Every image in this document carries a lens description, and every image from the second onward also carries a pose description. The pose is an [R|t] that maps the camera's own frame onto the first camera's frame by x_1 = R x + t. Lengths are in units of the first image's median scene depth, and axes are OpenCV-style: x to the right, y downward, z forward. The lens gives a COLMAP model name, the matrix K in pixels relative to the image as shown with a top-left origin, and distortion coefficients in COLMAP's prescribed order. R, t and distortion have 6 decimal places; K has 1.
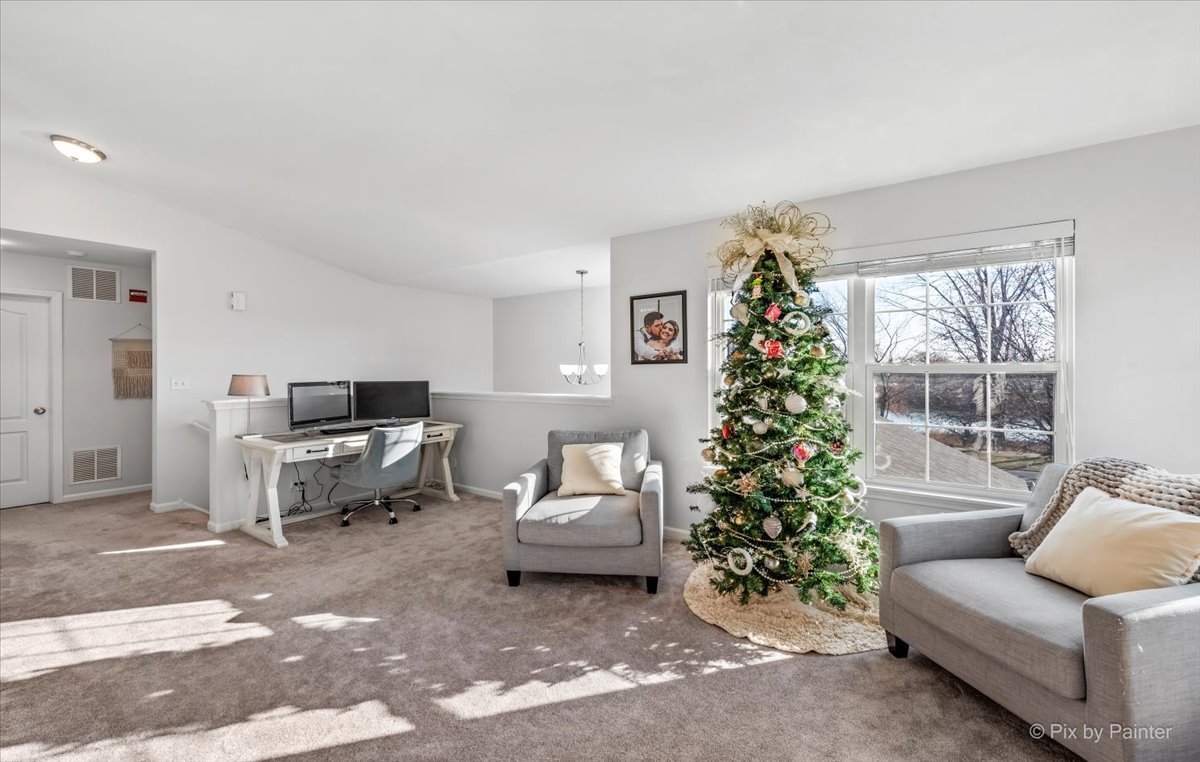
lens RADIAL K [[497.9, 0, 606.3], [0, 497.9, 371.3], [0, 0, 1]] dist [0.005872, -0.001257]
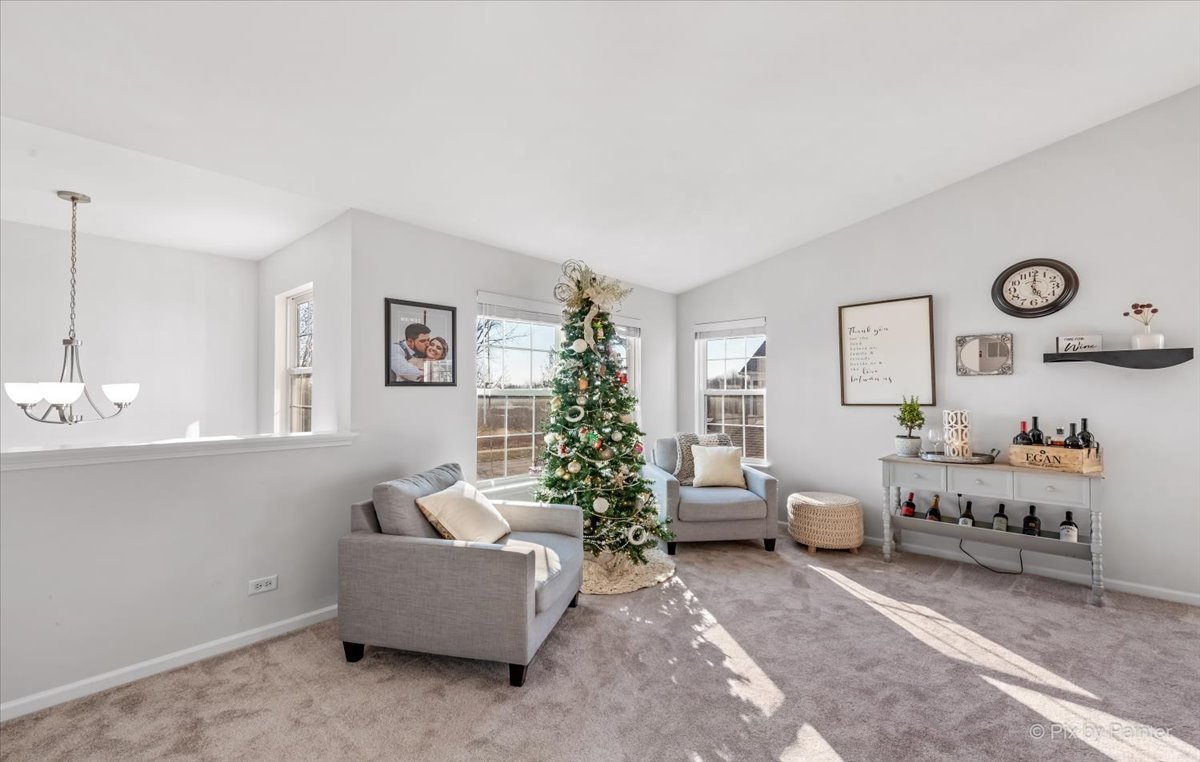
lens RADIAL K [[501.1, 0, 598.5], [0, 501.1, 386.1], [0, 0, 1]] dist [0.009486, -0.000604]
pose [[0.107511, 0.017089, 0.994057, -0.729071], [0.002639, 0.999844, -0.017474, 0.000475], [-0.994200, 0.004502, 0.107449, 0.633232]]
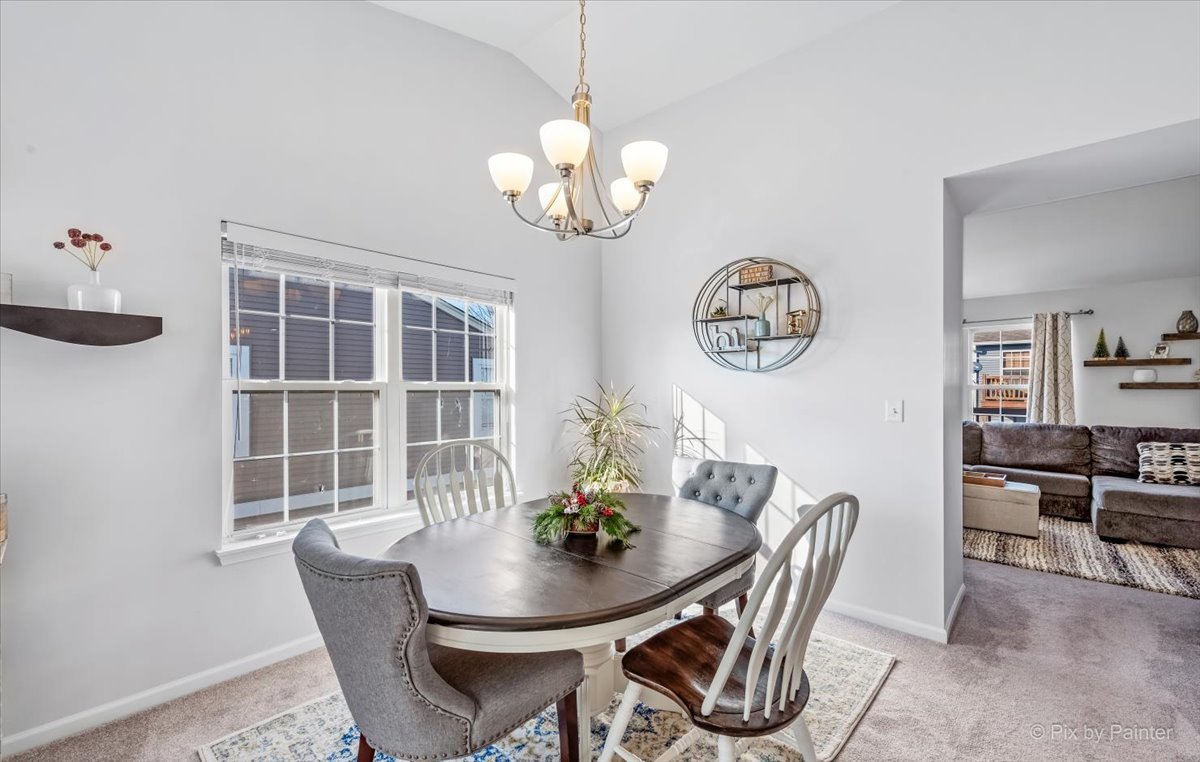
lens RADIAL K [[497.9, 0, 600.7], [0, 497.9, 389.2], [0, 0, 1]] dist [0.005872, -0.001257]
pose [[-0.996443, 0.008270, 0.083857, -0.327852], [0.008523, 0.999960, 0.002659, 0.005409], [-0.083832, 0.003365, -0.996474, 0.261299]]
